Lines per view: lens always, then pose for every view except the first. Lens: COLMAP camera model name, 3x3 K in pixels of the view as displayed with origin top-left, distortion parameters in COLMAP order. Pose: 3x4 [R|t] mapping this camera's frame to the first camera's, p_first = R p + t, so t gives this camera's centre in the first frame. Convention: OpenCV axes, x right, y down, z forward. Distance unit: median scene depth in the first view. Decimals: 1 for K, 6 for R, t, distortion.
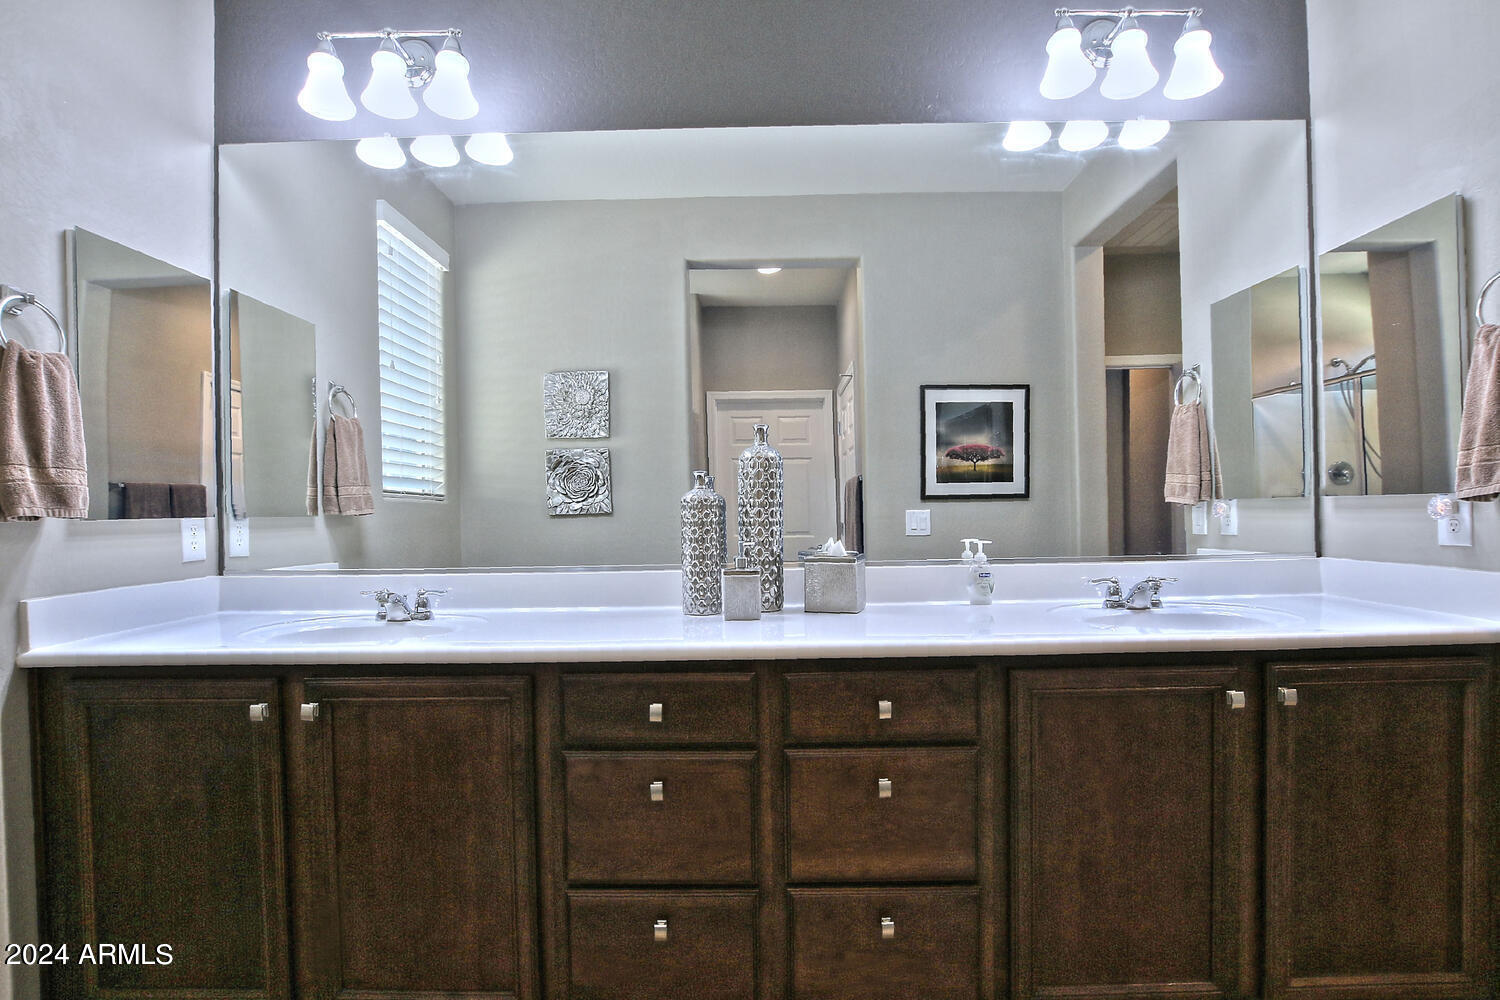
lens RADIAL K [[686.4, 0, 750.0], [0, 686.4, 500.0], [0, 0, 1]] dist [-0.000176, 0.000044]
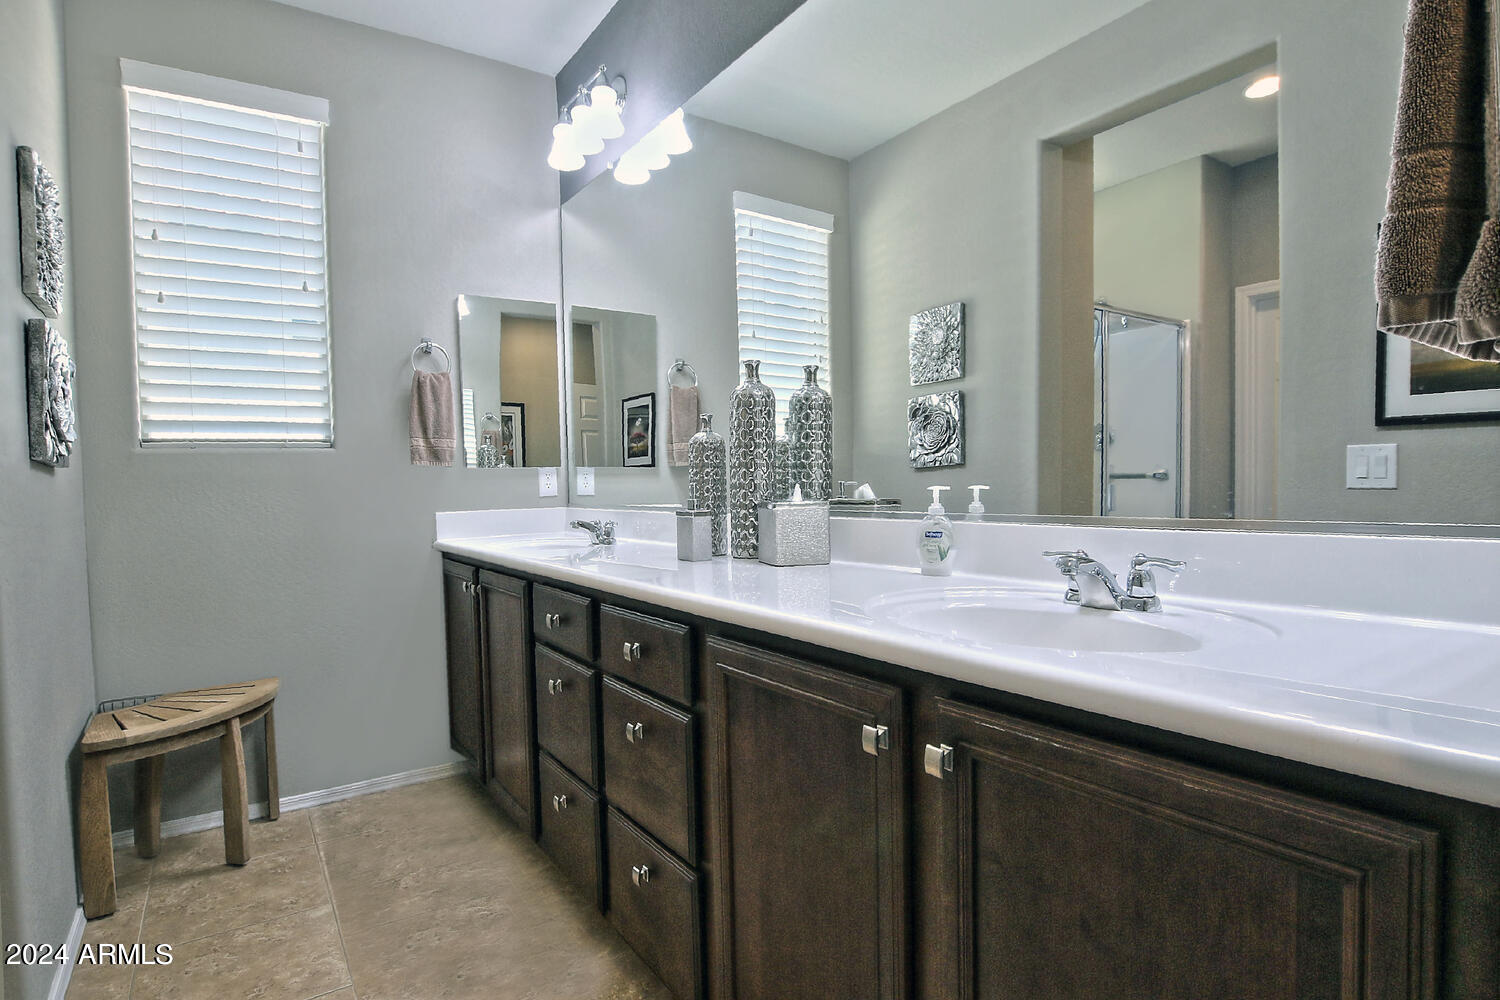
lens RADIAL K [[792.8, 0, 746.7], [0, 792.8, 514.9], [0, 0, 1]] dist [0.077278, 0.000078]
pose [[0.541133, 0.034839, -0.840215, 0.857758], [0.018299, 0.998417, 0.053185, 0.040680], [0.840738, -0.044155, 0.539639, 0.380956]]
